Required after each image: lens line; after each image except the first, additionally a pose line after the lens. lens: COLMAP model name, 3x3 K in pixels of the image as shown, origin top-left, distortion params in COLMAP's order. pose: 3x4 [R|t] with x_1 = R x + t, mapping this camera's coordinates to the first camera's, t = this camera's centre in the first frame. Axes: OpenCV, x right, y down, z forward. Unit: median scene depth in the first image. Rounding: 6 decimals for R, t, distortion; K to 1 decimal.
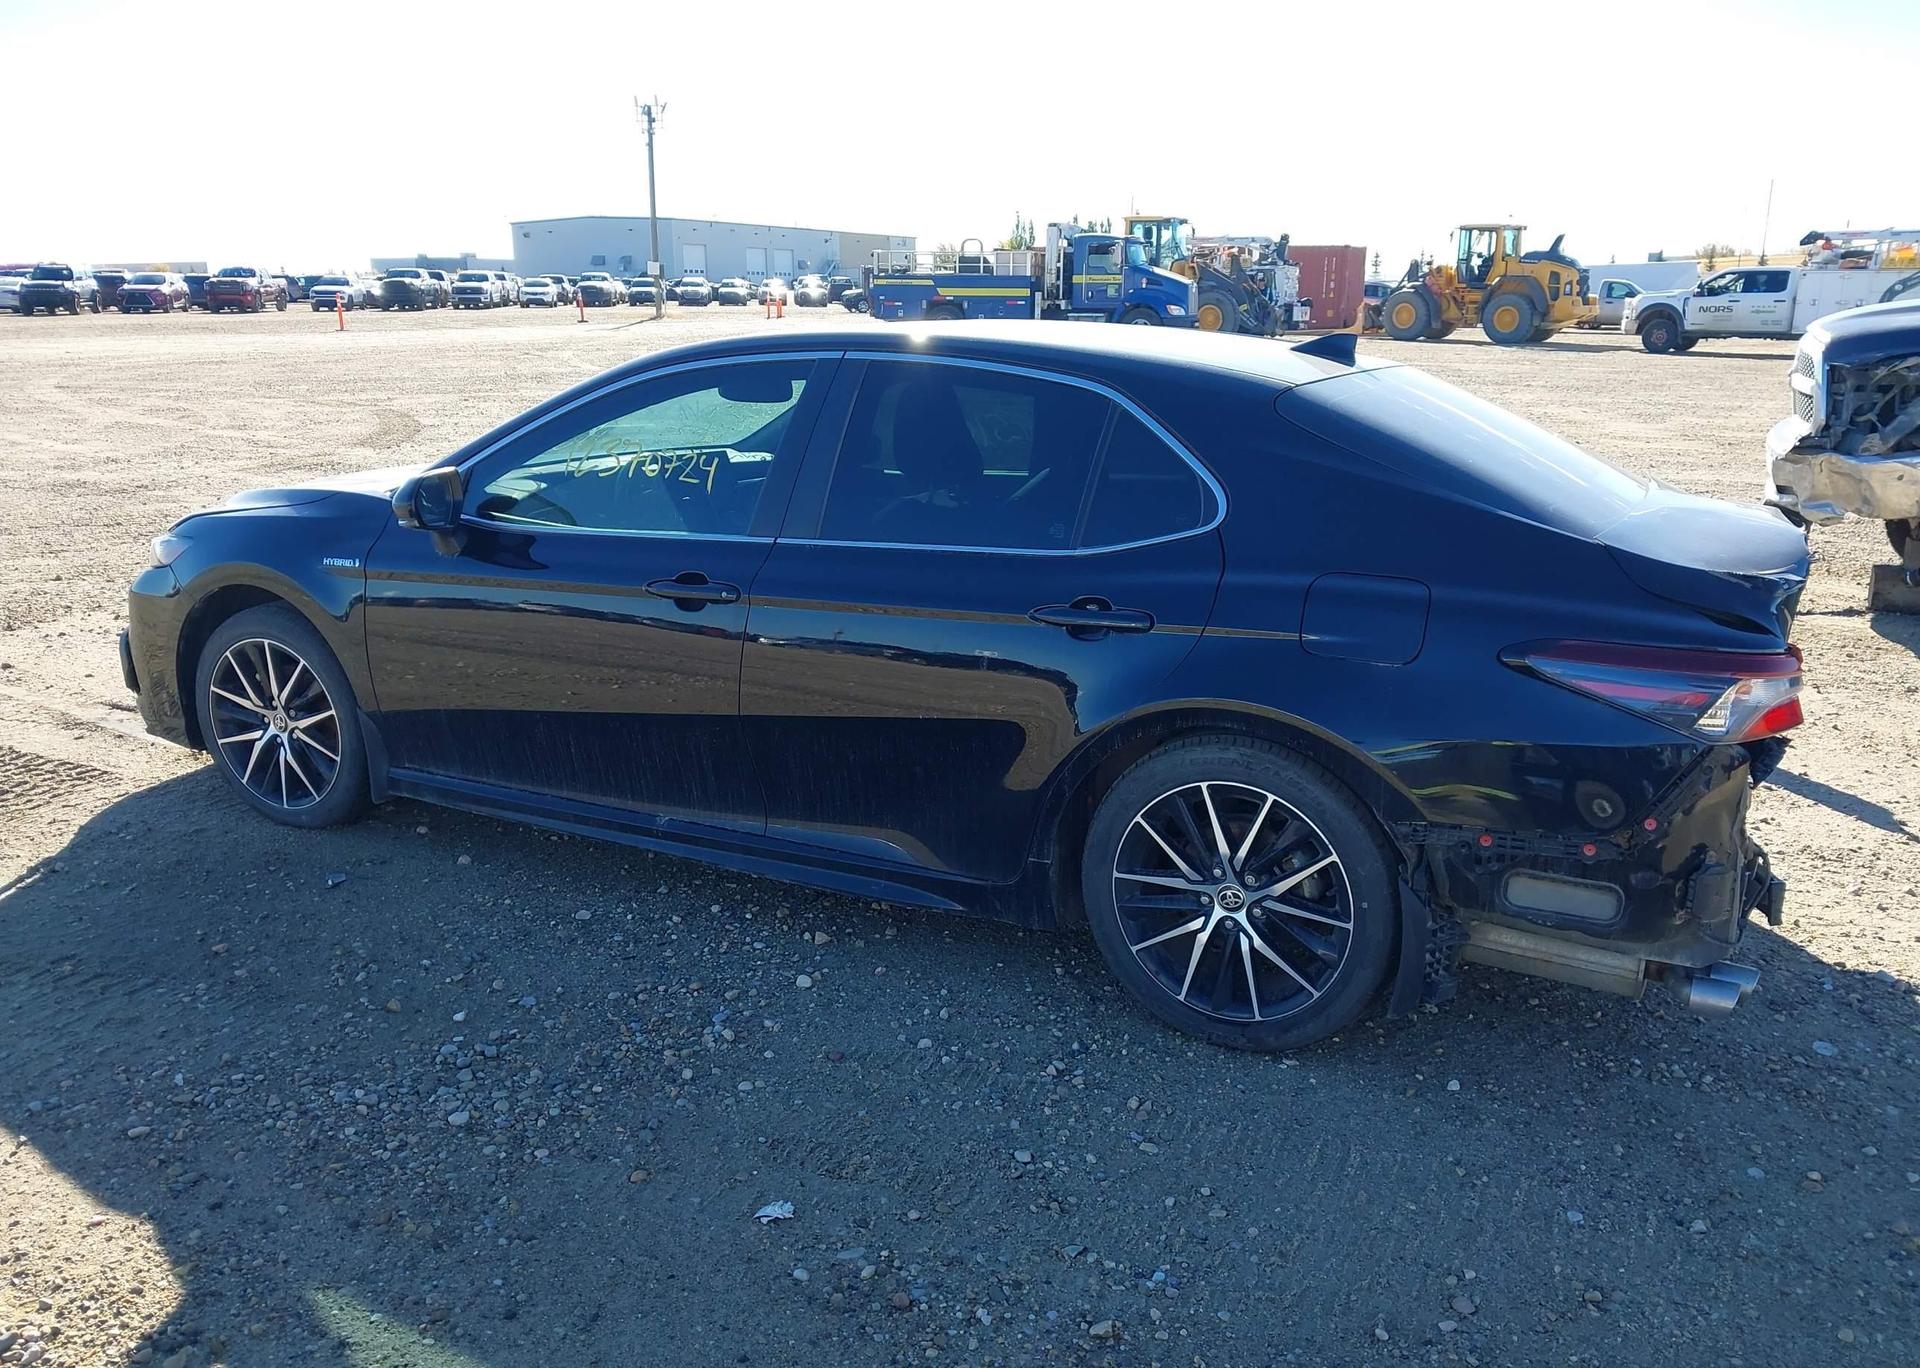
lens RADIAL K [[1539.1, 0, 962.1], [0, 1539.1, 666.3], [0, 0, 1]] dist [0.031598, -0.040665]
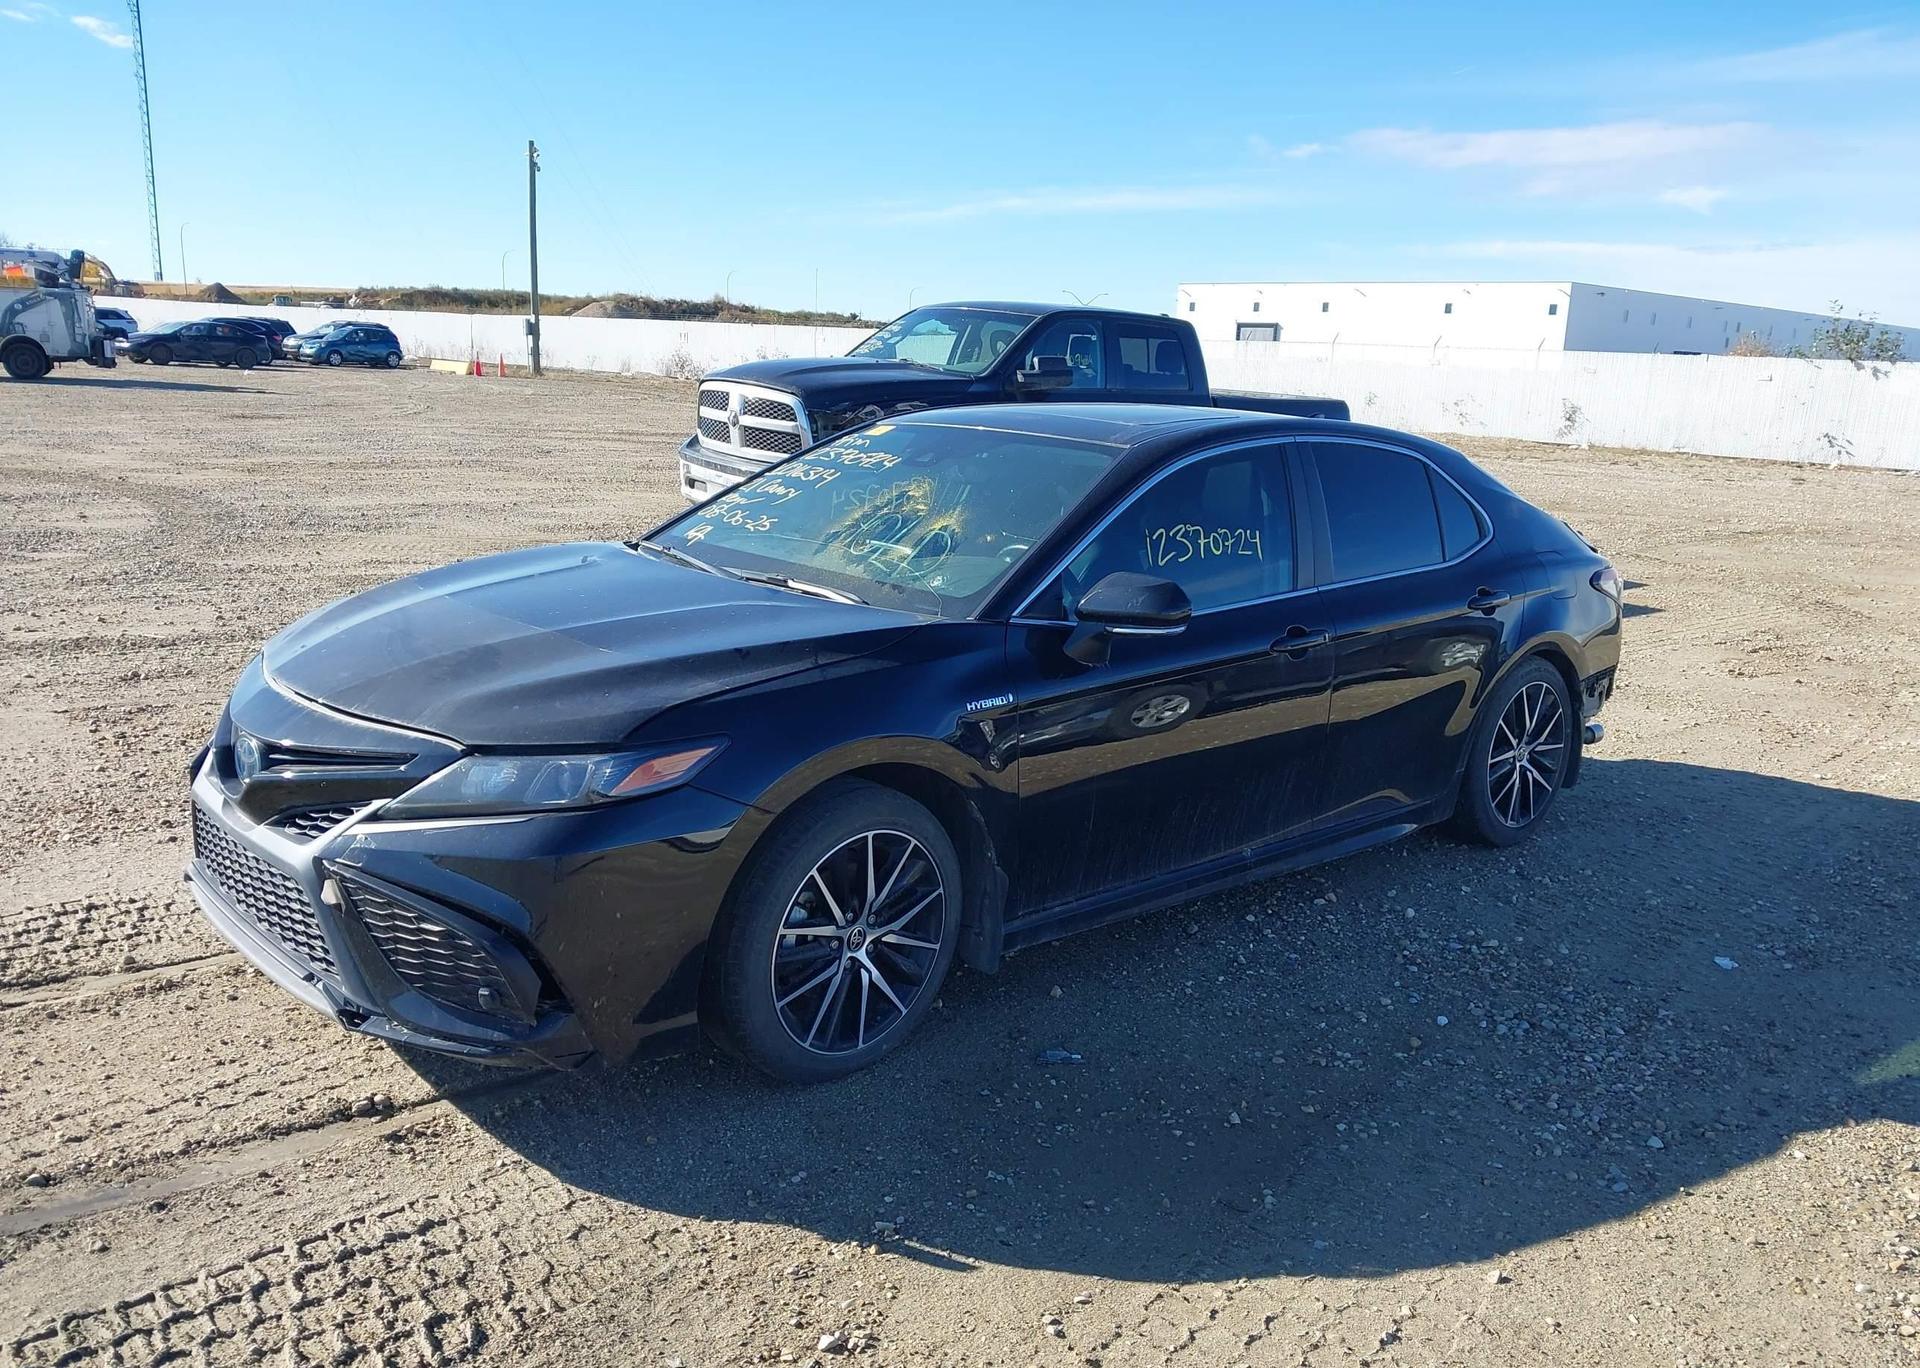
lens RADIAL K [[1539.1, 0, 971.3], [0, 1539.1, 693.5], [0, 0, 1]] dist [0.031598, -0.040665]
pose [[0.333885, -0.190145, 0.923236, -0.693323], [0.179502, 0.974346, 0.135755, -0.109970], [-0.925365, 0.120397, 0.359451, 0.416680]]
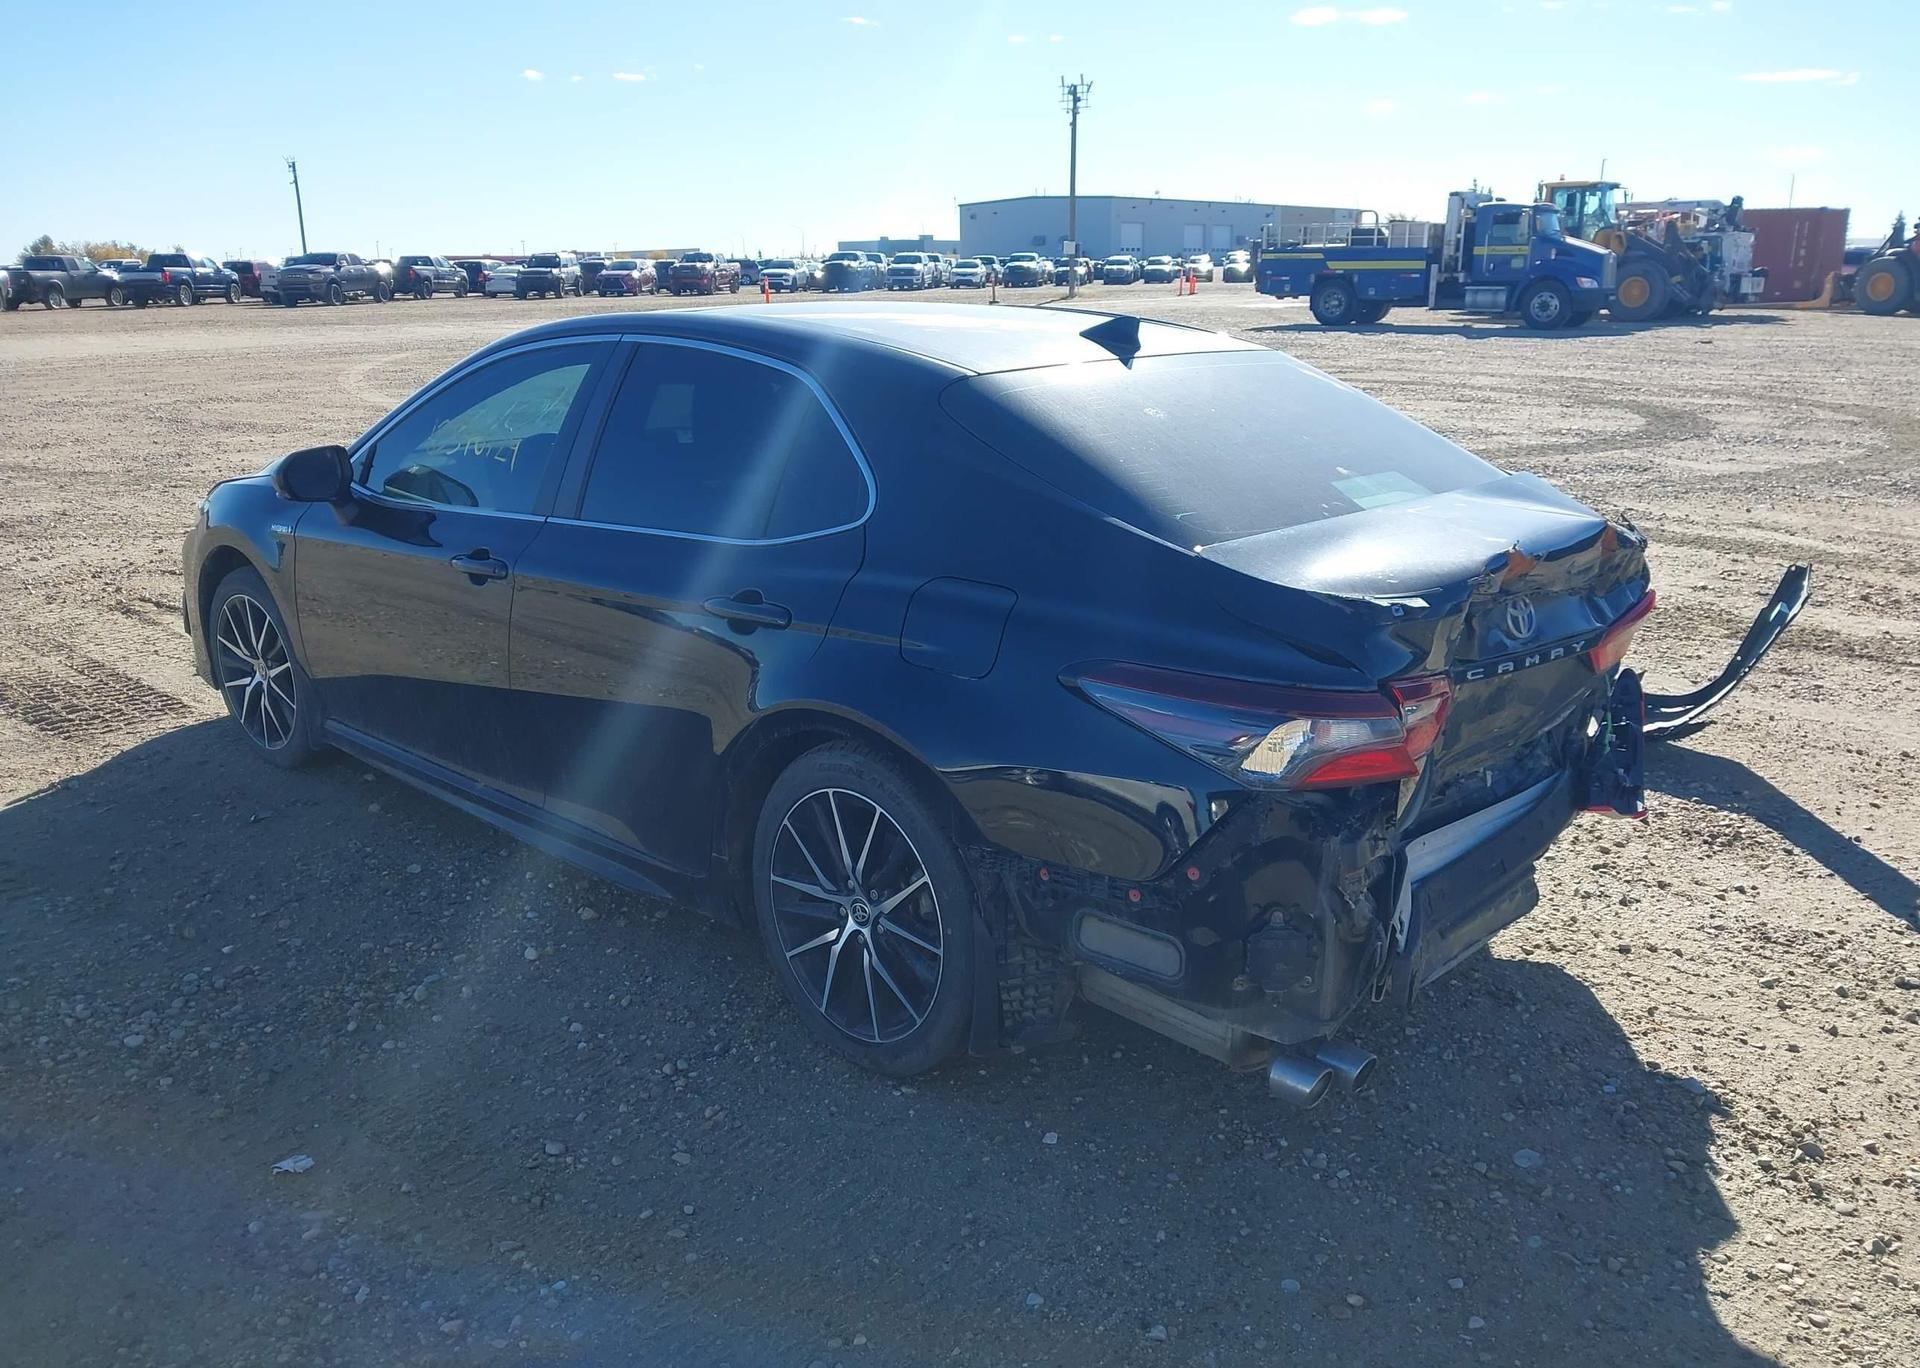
lens RADIAL K [[1539.1, 0, 968.3], [0, 1539.1, 674.7], [0, 0, 1]] dist [0.031598, -0.040665]
pose [[0.960908, 0.058952, -0.270518, 0.215859], [-0.053772, 0.998201, 0.026526, -0.010961], [0.271595, -0.010943, 0.962349, 0.046182]]
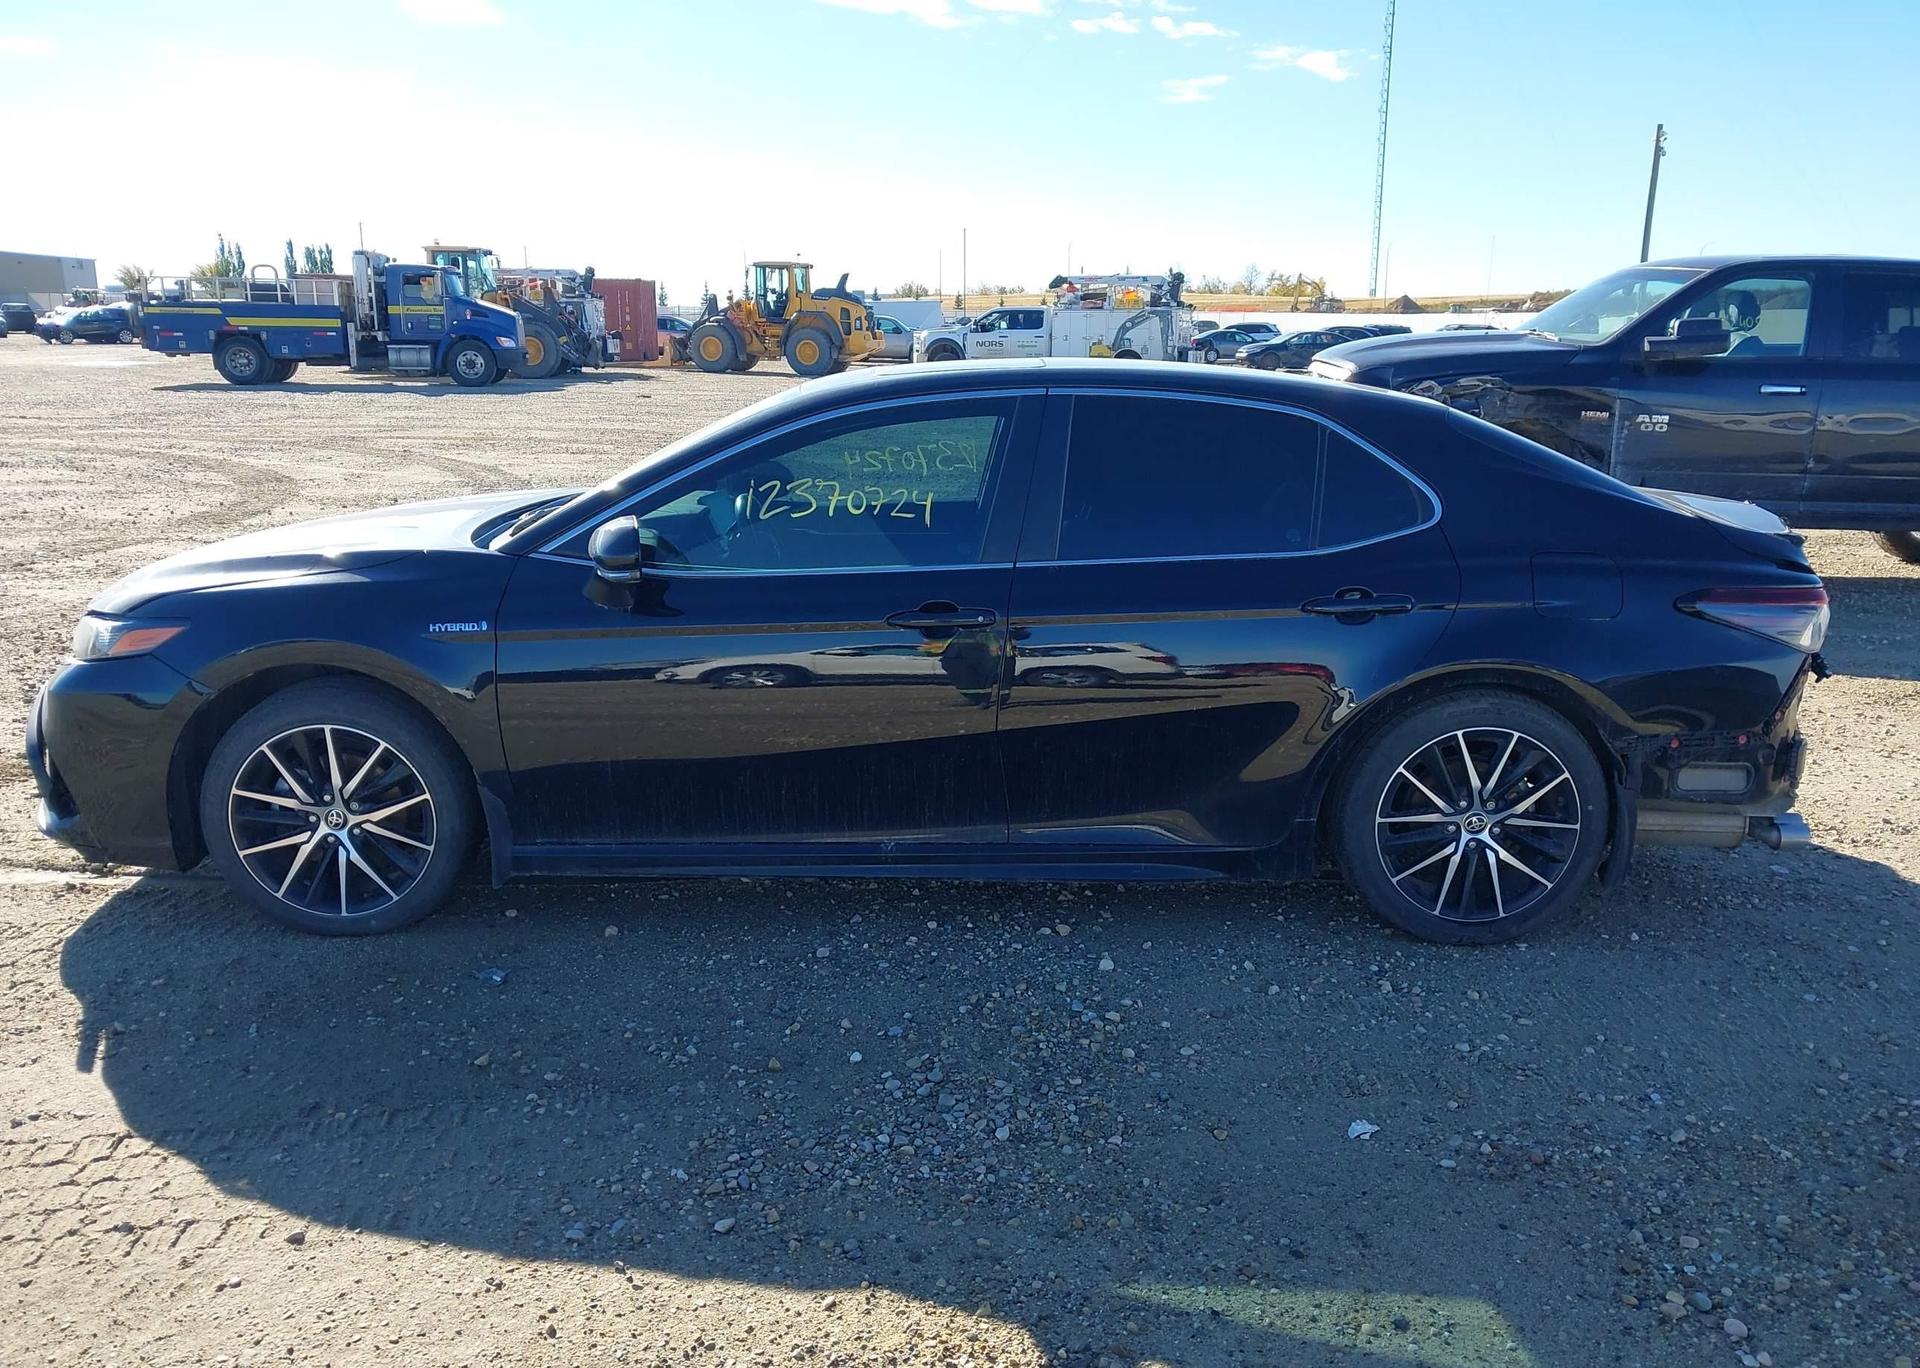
lens RADIAL K [[1539.1, 0, 960.5], [0, 1539.1, 680.4], [0, 0, 1]] dist [0.031598, -0.040665]
pose [[0.885804, -0.100982, 0.452938, -0.325672], [0.106088, 0.994255, 0.014193, -0.010411], [-0.451770, 0.035480, 0.891429, 0.036730]]
